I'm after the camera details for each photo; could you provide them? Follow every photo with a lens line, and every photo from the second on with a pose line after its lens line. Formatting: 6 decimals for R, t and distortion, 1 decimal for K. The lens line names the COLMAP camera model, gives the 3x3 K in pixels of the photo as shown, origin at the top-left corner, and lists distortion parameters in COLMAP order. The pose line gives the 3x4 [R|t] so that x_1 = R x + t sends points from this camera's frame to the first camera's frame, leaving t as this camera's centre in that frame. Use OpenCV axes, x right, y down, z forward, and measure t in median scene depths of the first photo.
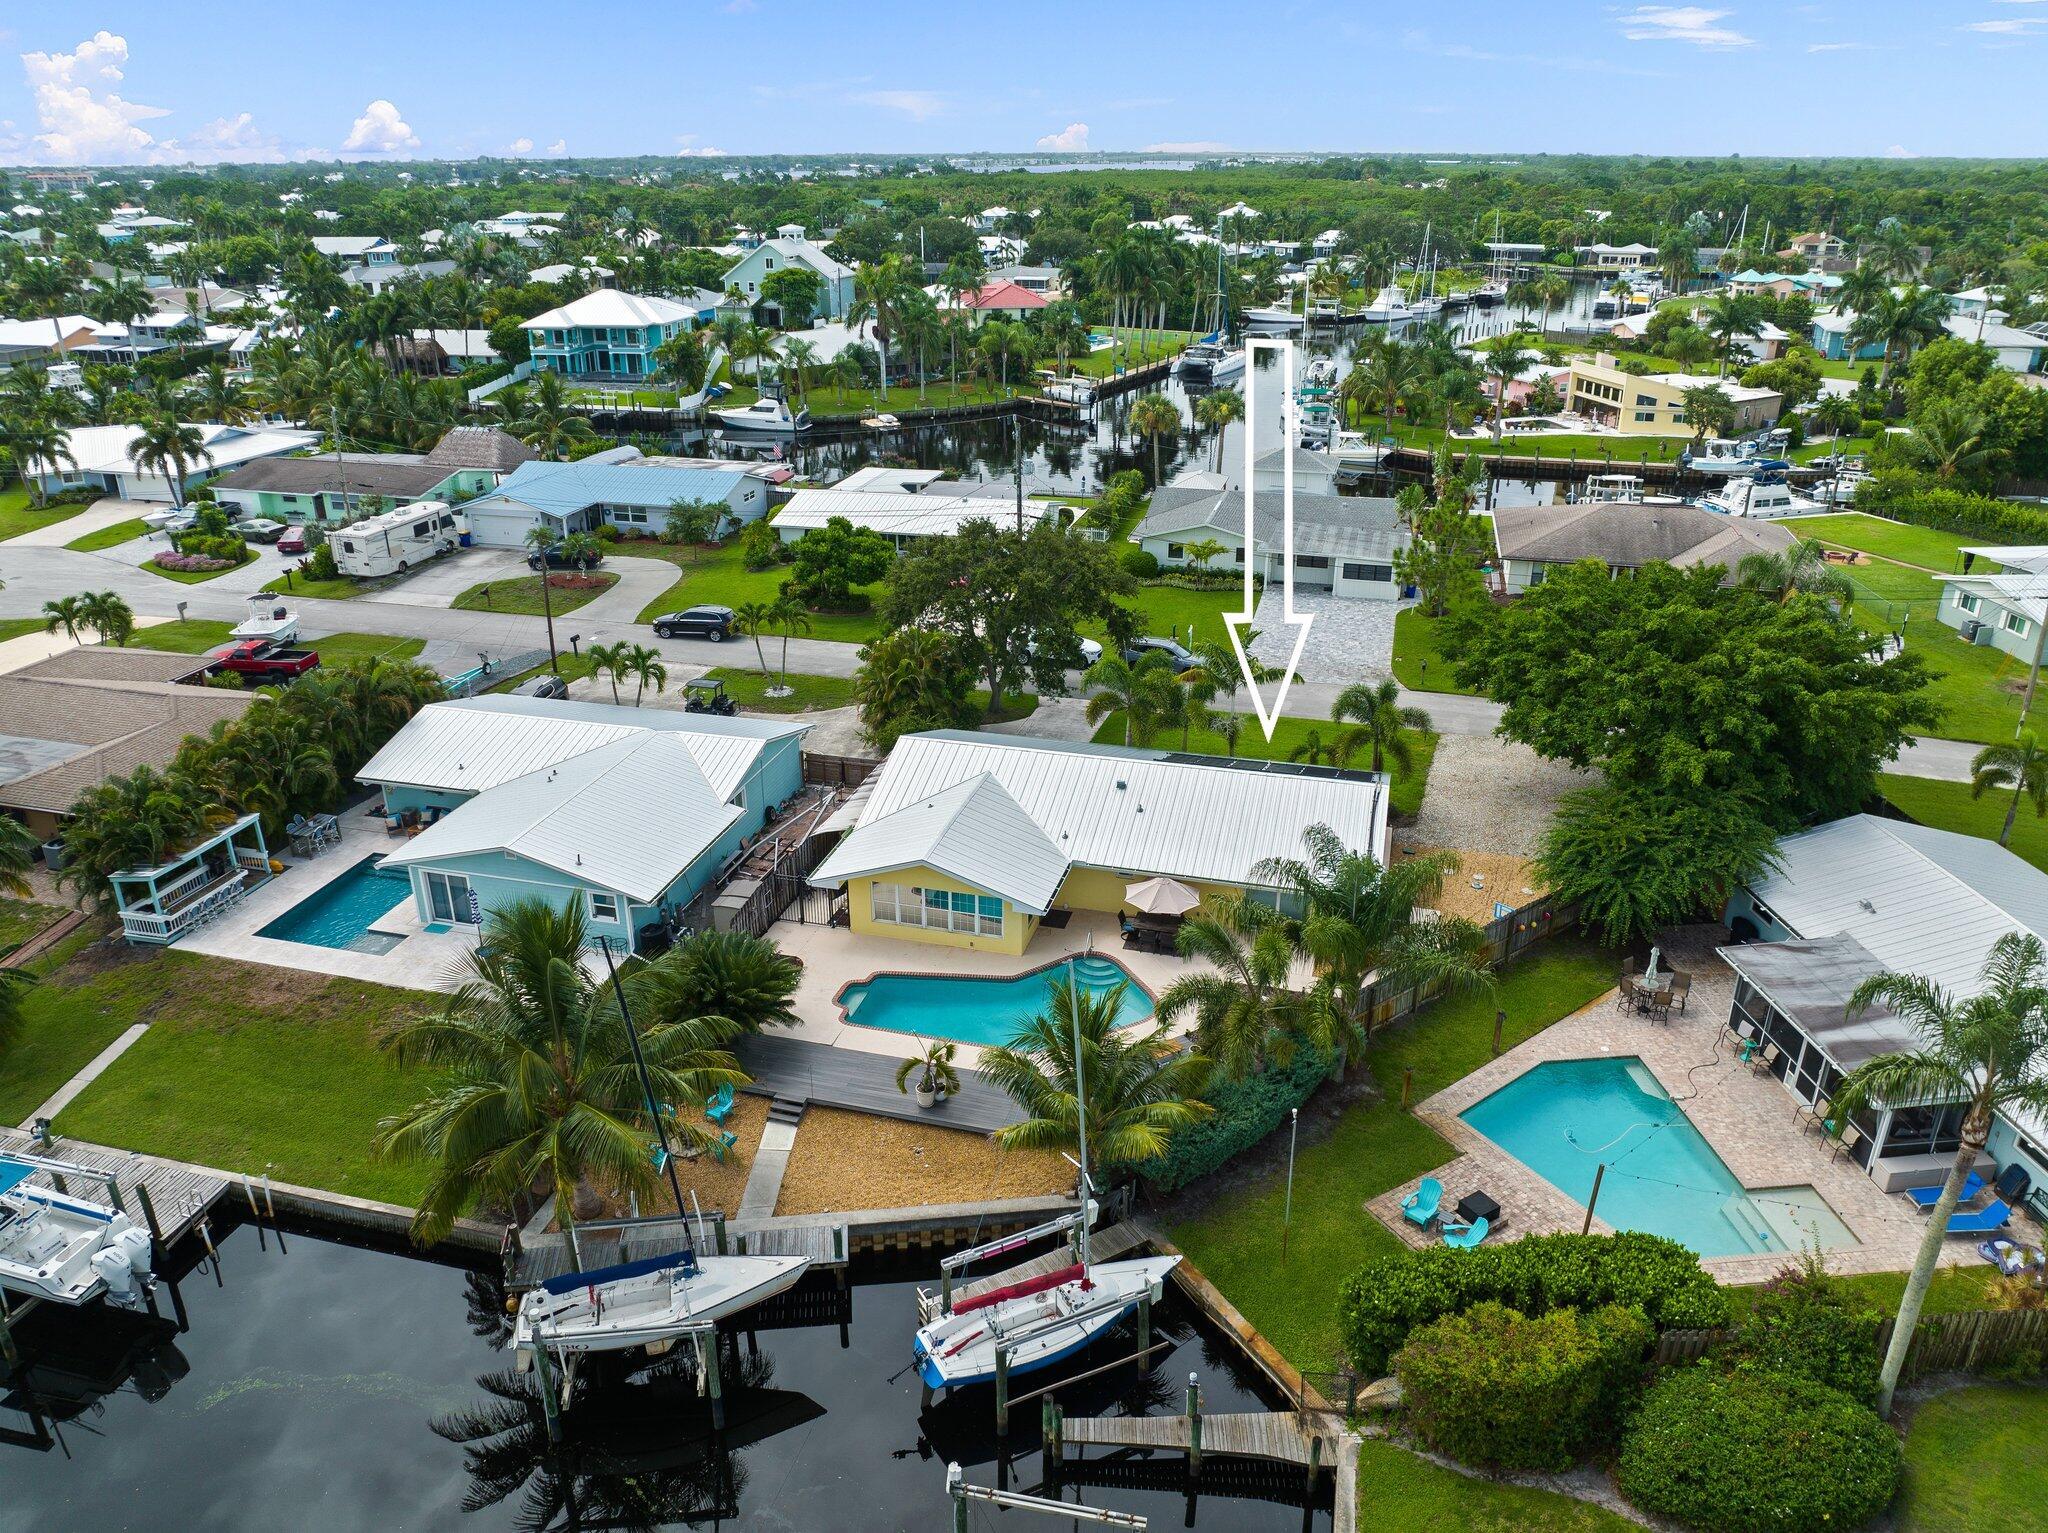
lens RADIAL K [[1442.9, 0, 1024.0], [0, 1442.9, 766.5], [0, 0, 1]] dist [-0.042248, 0.004830]
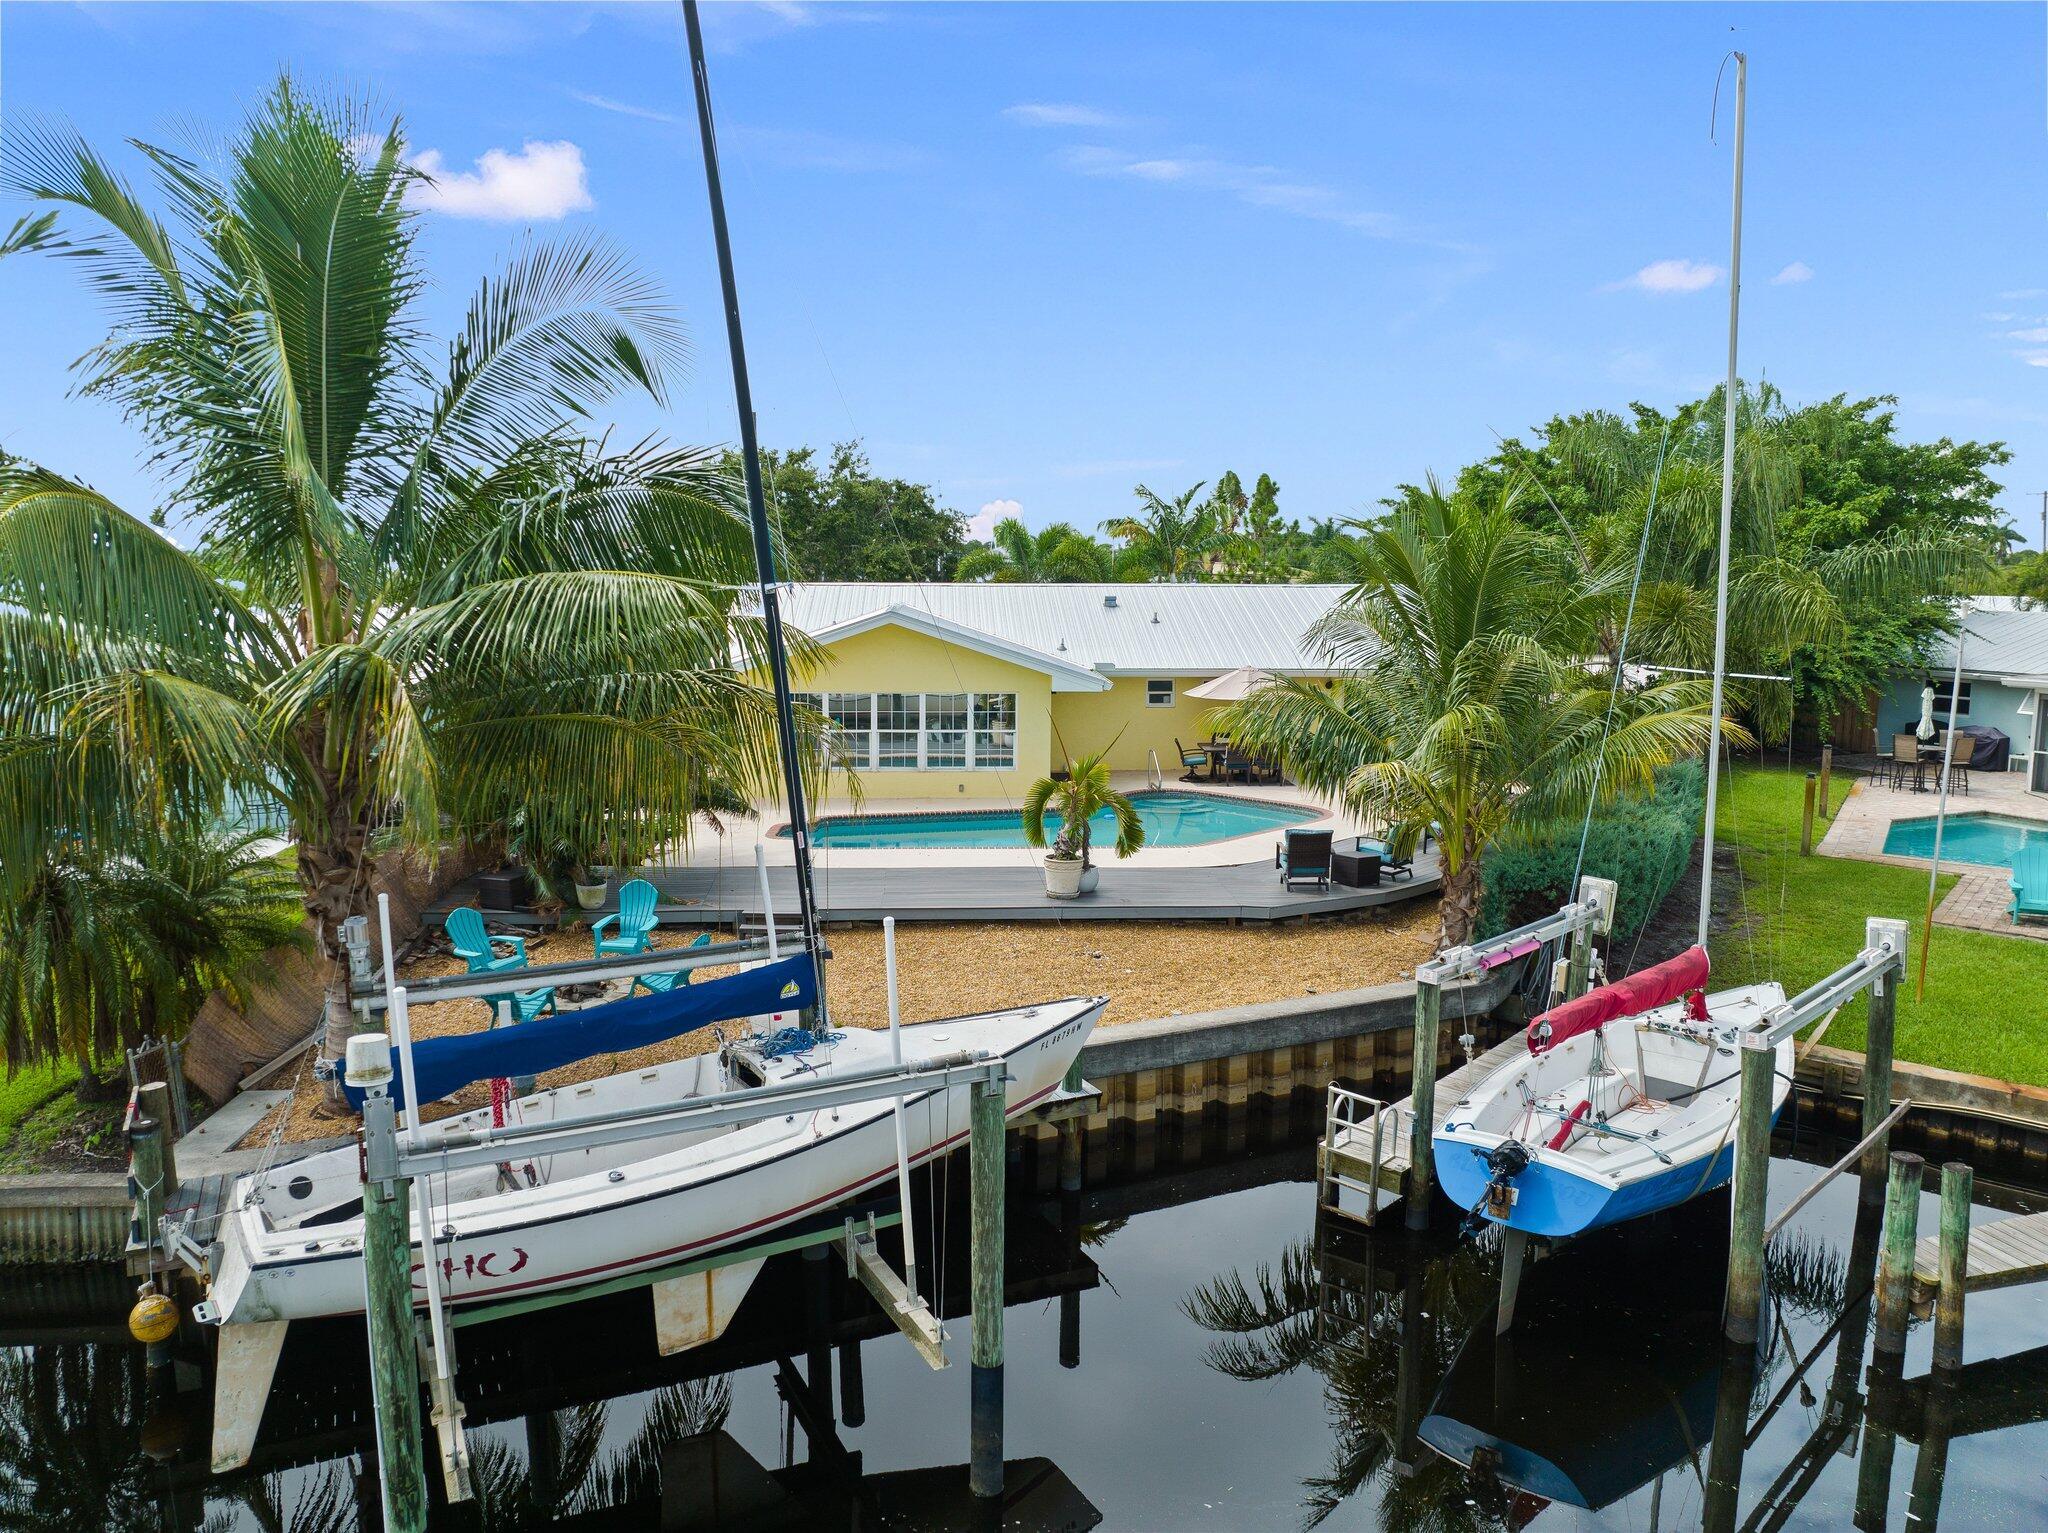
lens RADIAL K [[1446.1, 0, 1024.0], [0, 1446.1, 766.5], [0, 0, 1]] dist [-0.042321, 0.005704]
pose [[0.945942, -0.037191, 0.322197, -0.161625], [0.120958, 0.962188, -0.244056, 0.211960], [-0.300937, 0.269835, 0.914672, 0.370728]]
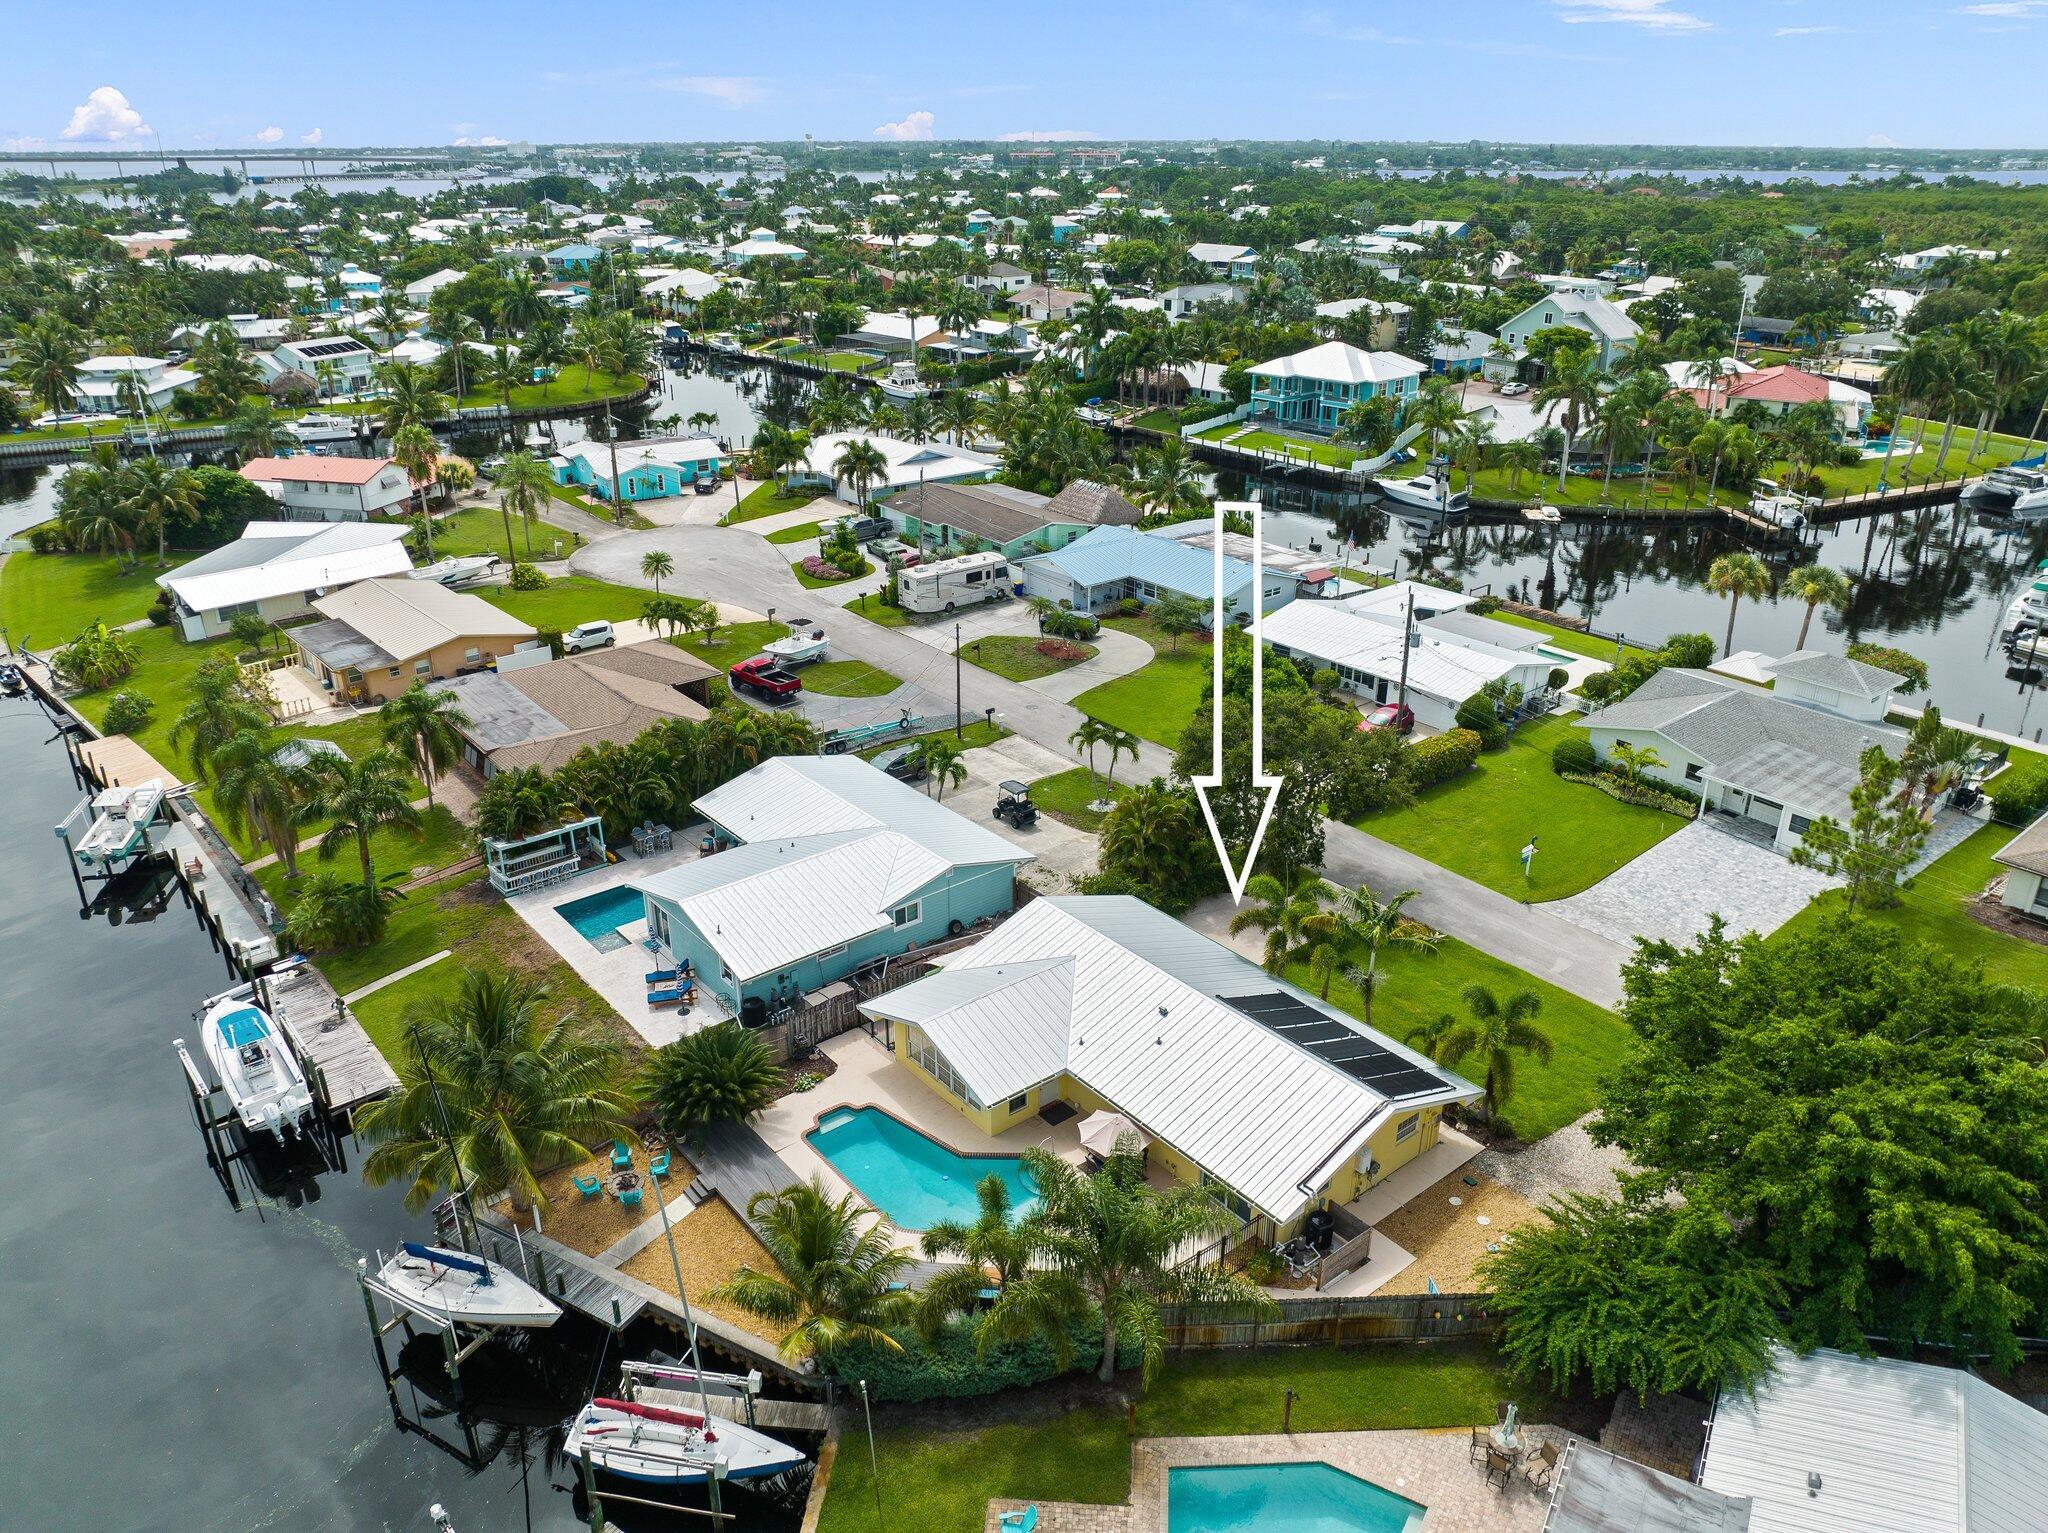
lens RADIAL K [[1447.4, 0, 1024.0], [0, 1447.4, 766.5], [0, 0, 1]] dist [-0.034690, 0.000058]
pose [[0.812528, 0.237344, -0.532415, 0.425159], [-0.232829, 0.969476, 0.076856, -0.181870], [0.534405, 0.061514, 0.842987, 0.067298]]
